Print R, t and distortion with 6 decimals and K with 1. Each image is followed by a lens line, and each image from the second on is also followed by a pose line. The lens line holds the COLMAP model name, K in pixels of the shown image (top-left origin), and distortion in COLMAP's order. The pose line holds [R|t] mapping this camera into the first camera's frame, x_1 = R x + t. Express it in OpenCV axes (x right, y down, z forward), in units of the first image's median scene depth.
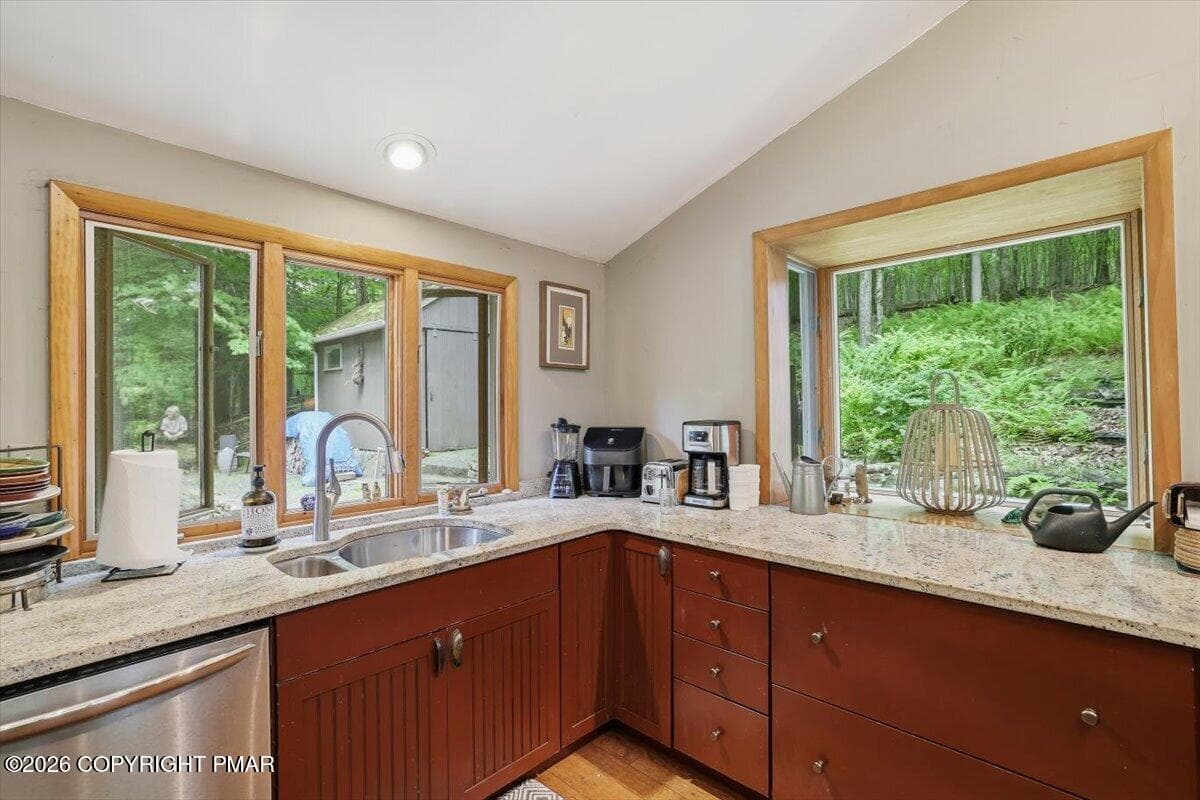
lens RADIAL K [[545.0, 0, 607.0], [0, 545.0, 406.5], [0, 0, 1]] dist [-0.017223, 0.001614]
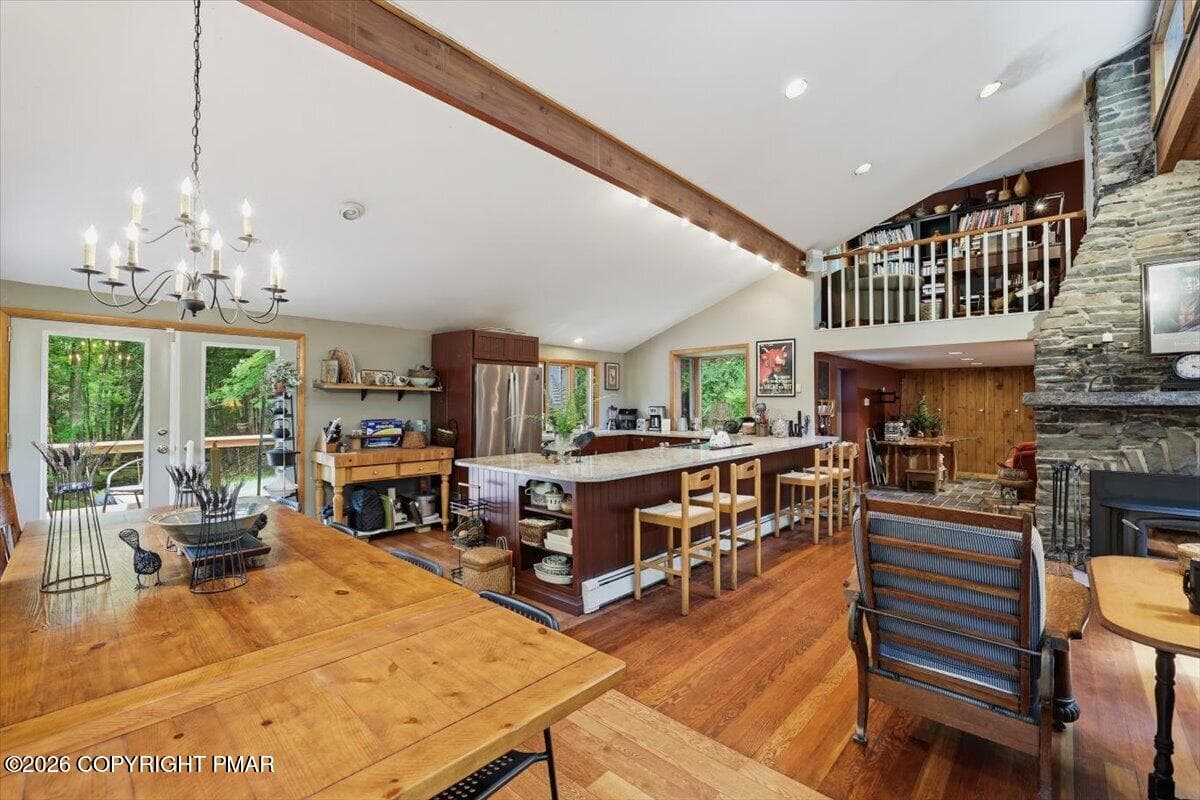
lens RADIAL K [[511.2, 0, 603.8], [0, 511.2, 401.6], [0, 0, 1]] dist [-0.025820, 0.001478]
pose [[0.999962, 0.003384, -0.007990, -0.111499], [-0.003434, 0.999975, -0.006242, 0.017227], [0.007969, 0.006269, 0.999949, -2.116667]]
